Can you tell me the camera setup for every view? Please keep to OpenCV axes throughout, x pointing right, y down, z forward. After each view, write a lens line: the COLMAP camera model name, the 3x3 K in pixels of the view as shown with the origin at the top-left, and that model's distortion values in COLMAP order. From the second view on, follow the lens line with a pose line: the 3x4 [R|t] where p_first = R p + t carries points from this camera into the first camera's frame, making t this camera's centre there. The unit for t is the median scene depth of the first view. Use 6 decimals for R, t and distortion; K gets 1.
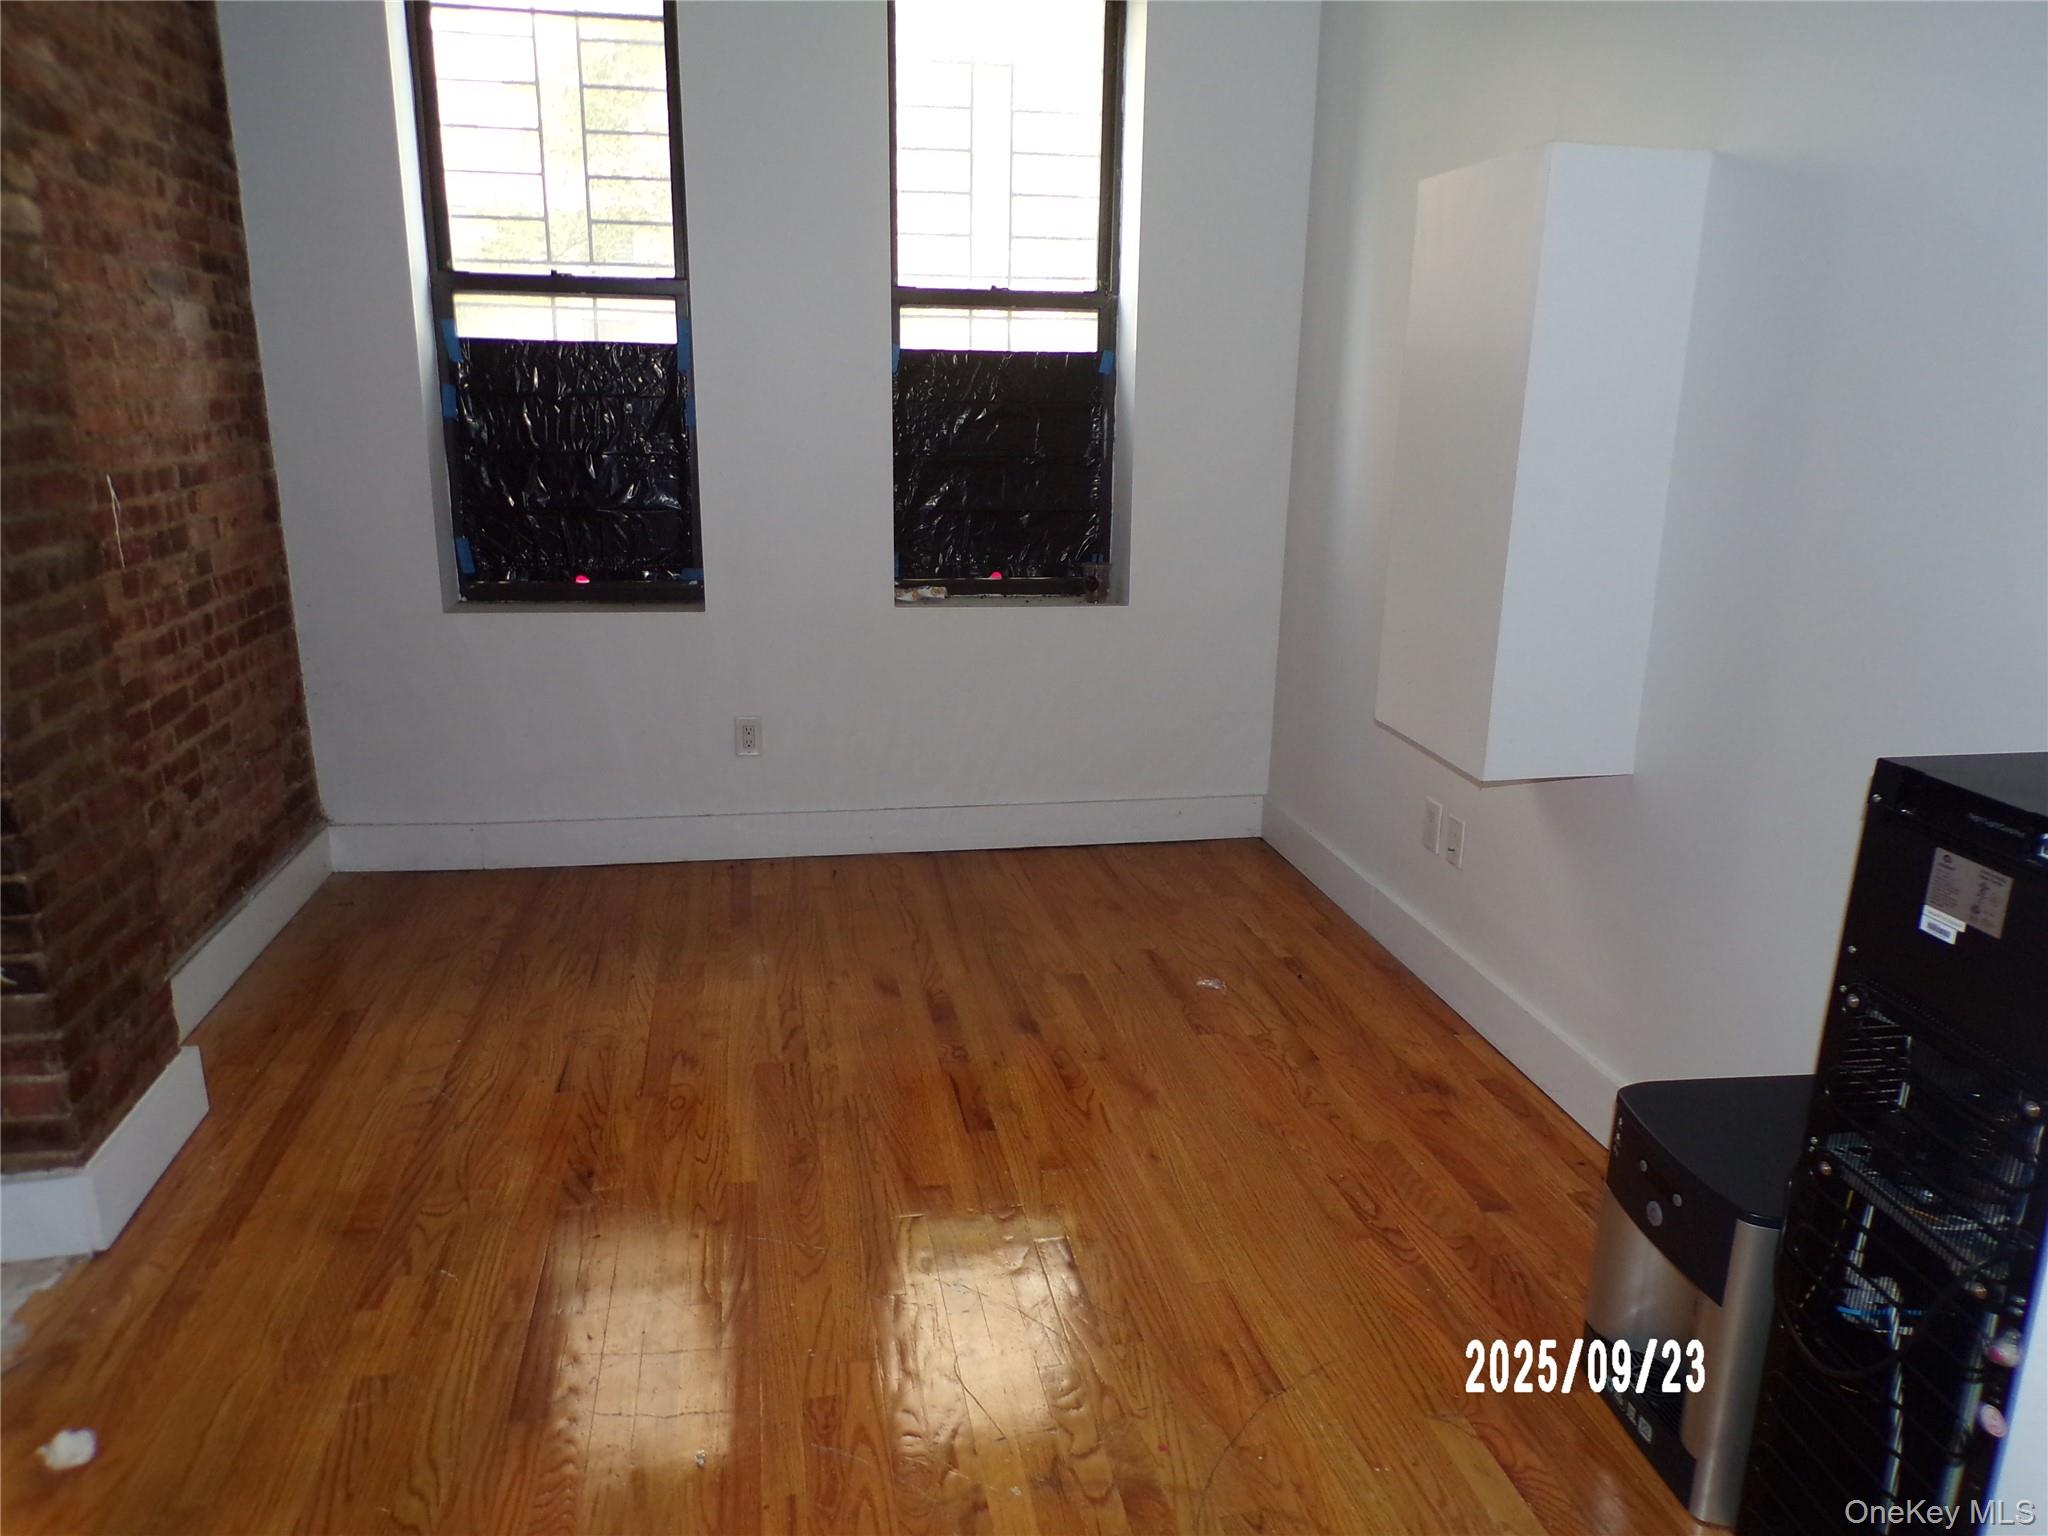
lens RADIAL K [[1376.6, 0, 1024.2], [0, 1376.6, 766.9], [0, 0, 1]] dist [0.005844, -0.001043]
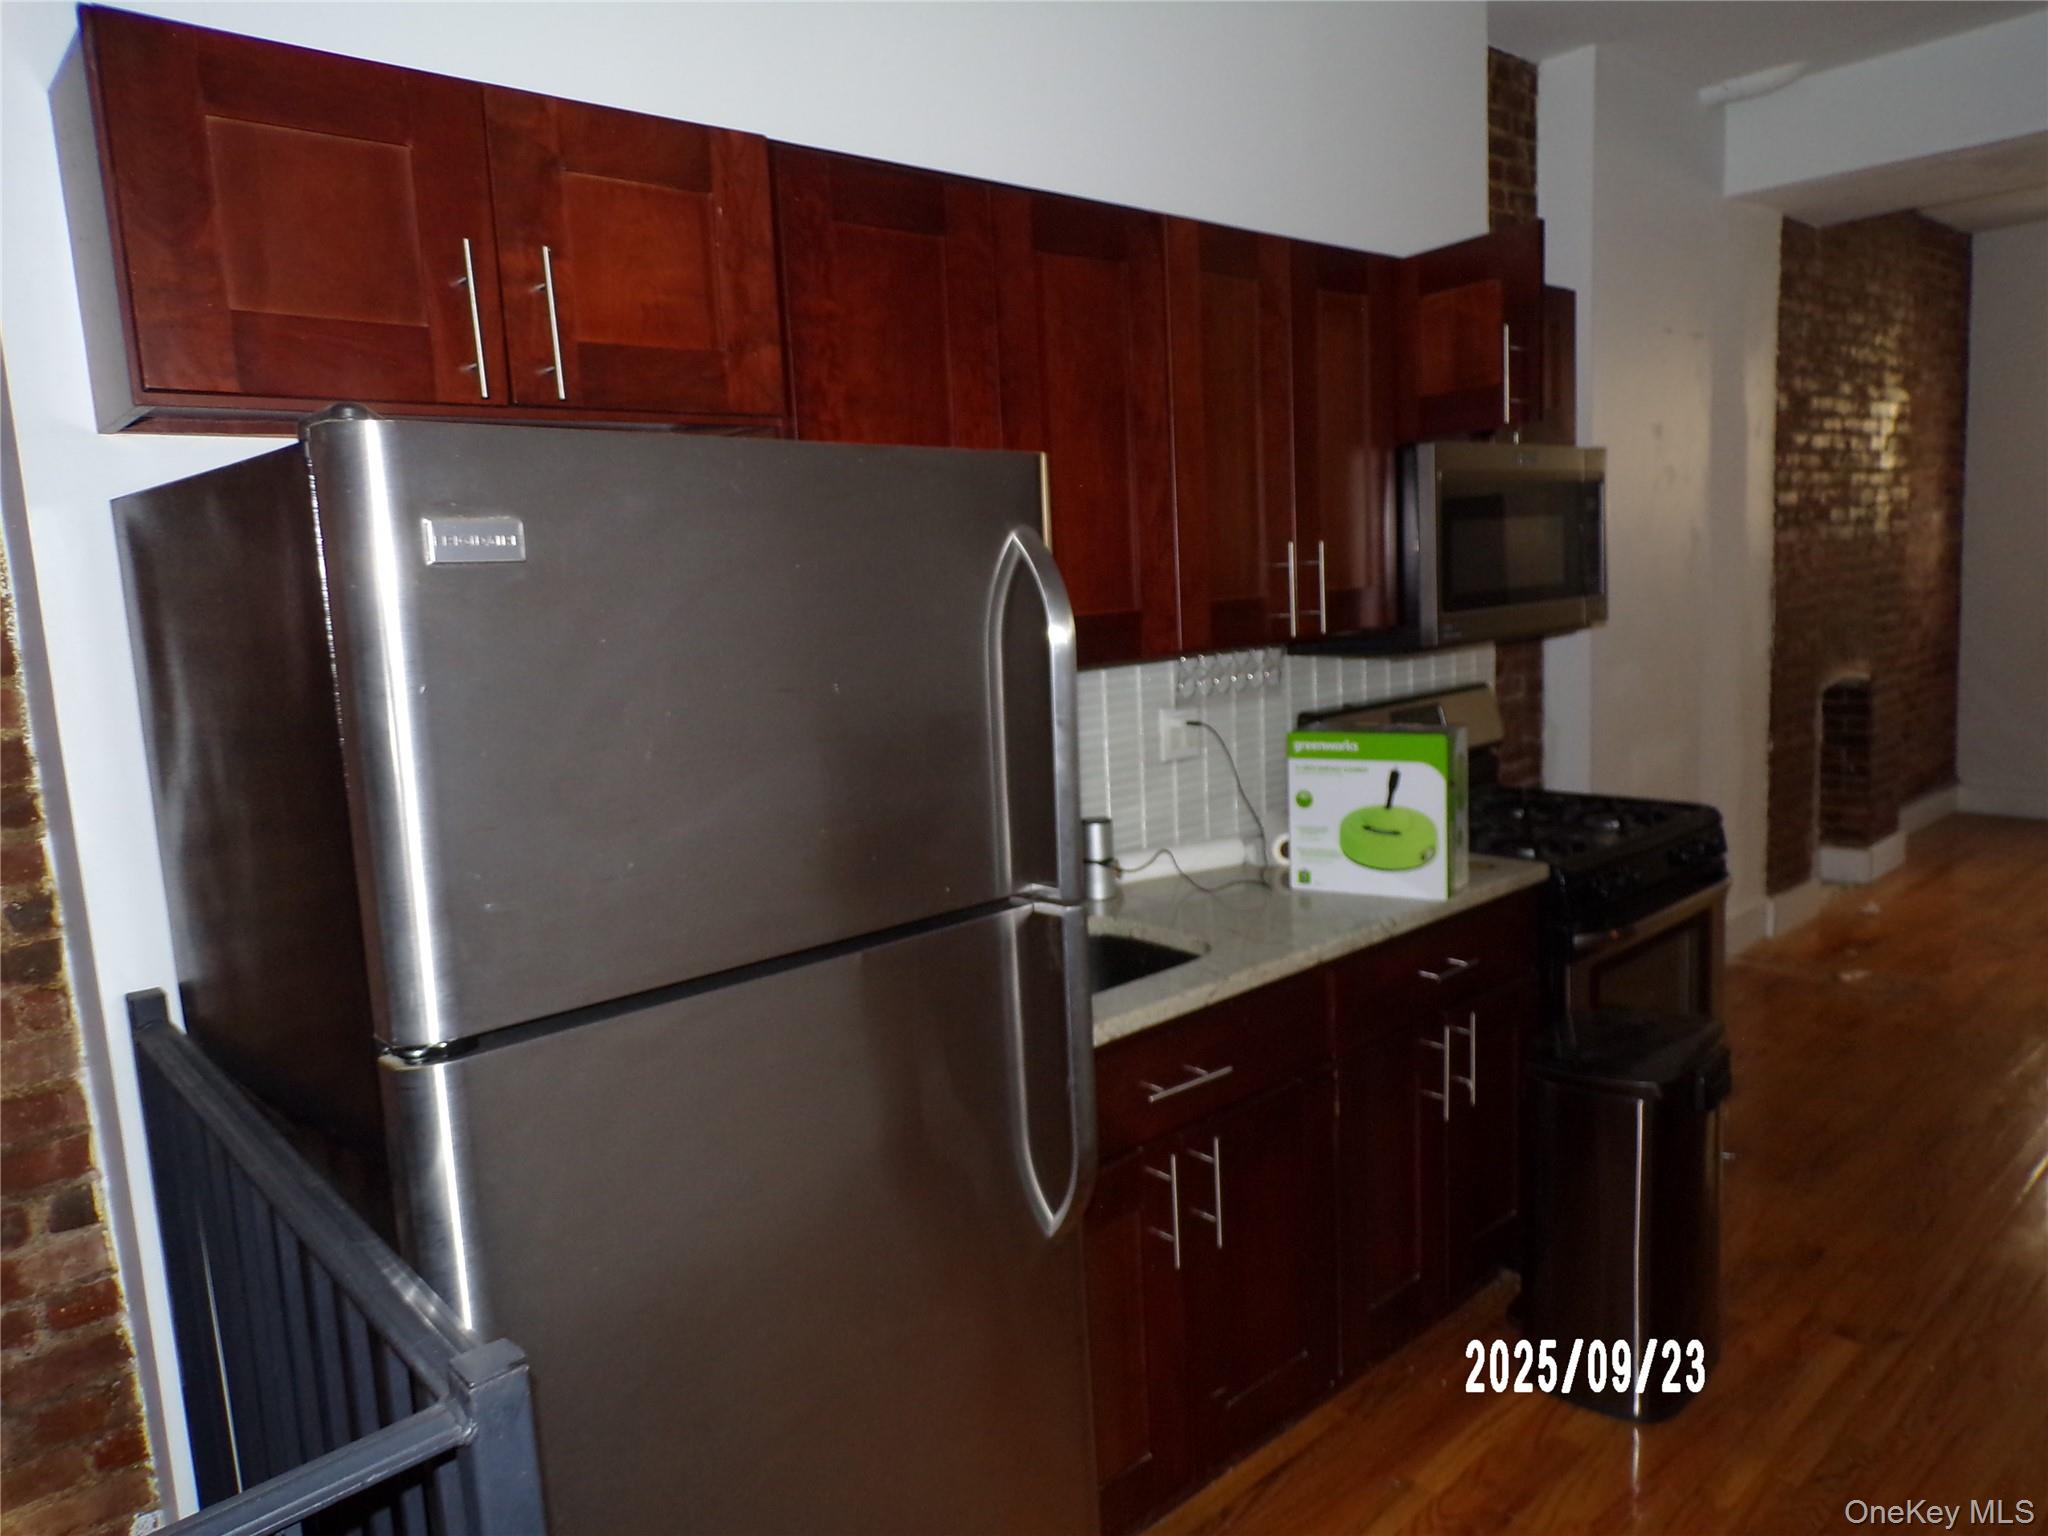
lens RADIAL K [[1376.6, 0, 1022.5], [0, 1376.6, 771.2], [0, 0, 1]] dist [0.005844, -0.001043]
pose [[0.521587, 0.076399, -0.849771, 0.467993], [-0.163620, 0.986454, -0.011742, 0.295443], [0.837362, 0.145164, 0.527021, -1.176292]]
